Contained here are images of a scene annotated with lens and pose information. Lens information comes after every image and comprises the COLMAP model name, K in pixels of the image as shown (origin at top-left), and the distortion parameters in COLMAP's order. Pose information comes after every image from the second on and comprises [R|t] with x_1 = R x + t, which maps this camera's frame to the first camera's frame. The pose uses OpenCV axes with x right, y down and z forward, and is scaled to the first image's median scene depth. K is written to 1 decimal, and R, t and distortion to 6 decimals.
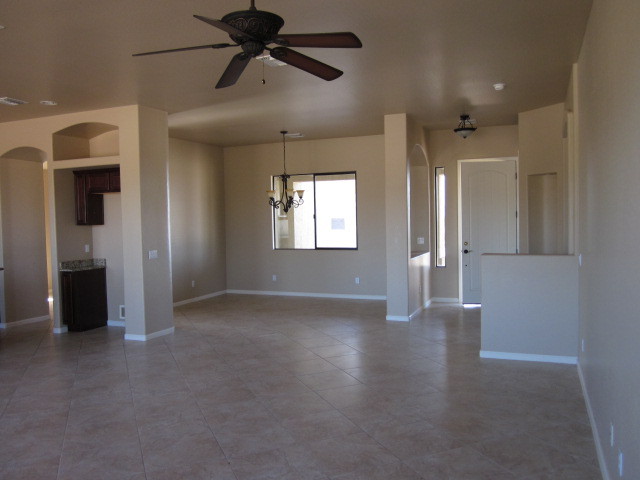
lens RADIAL K [[533.4, 0, 320.2], [0, 533.4, 238.1], [0, 0, 1]] dist [-0.036015, -0.002439]
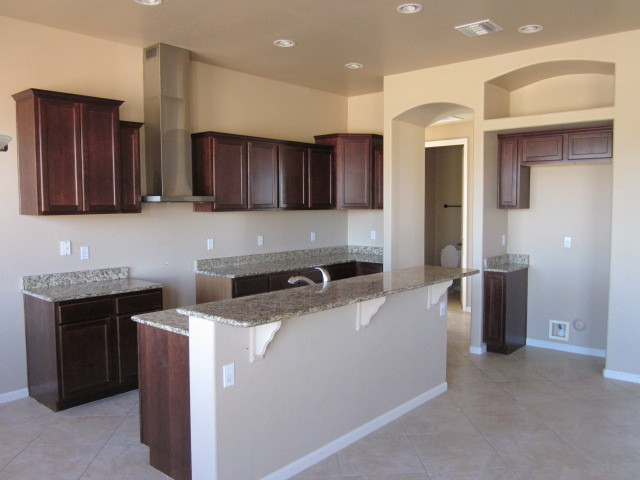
lens RADIAL K [[533.4, 0, 325.4], [0, 533.4, 239.6], [0, 0, 1]] dist [-0.036015, -0.002439]
pose [[0.948489, 0.036847, -0.314660, -0.458231], [-0.026100, 0.998925, 0.038301, -0.003131], [0.315734, -0.028116, 0.948431, 0.222776]]
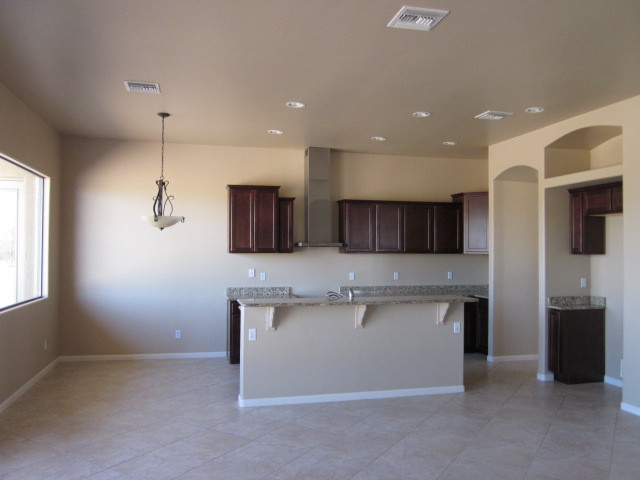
lens RADIAL K [[533.4, 0, 317.8], [0, 533.4, 241.3], [0, 0, 1]] dist [-0.036015, -0.002439]
pose [[0.593391, 0.011478, -0.804832, -0.026885], [-0.047005, 0.998686, -0.020413, -0.008784], [0.803541, 0.049945, 0.593151, 0.187518]]
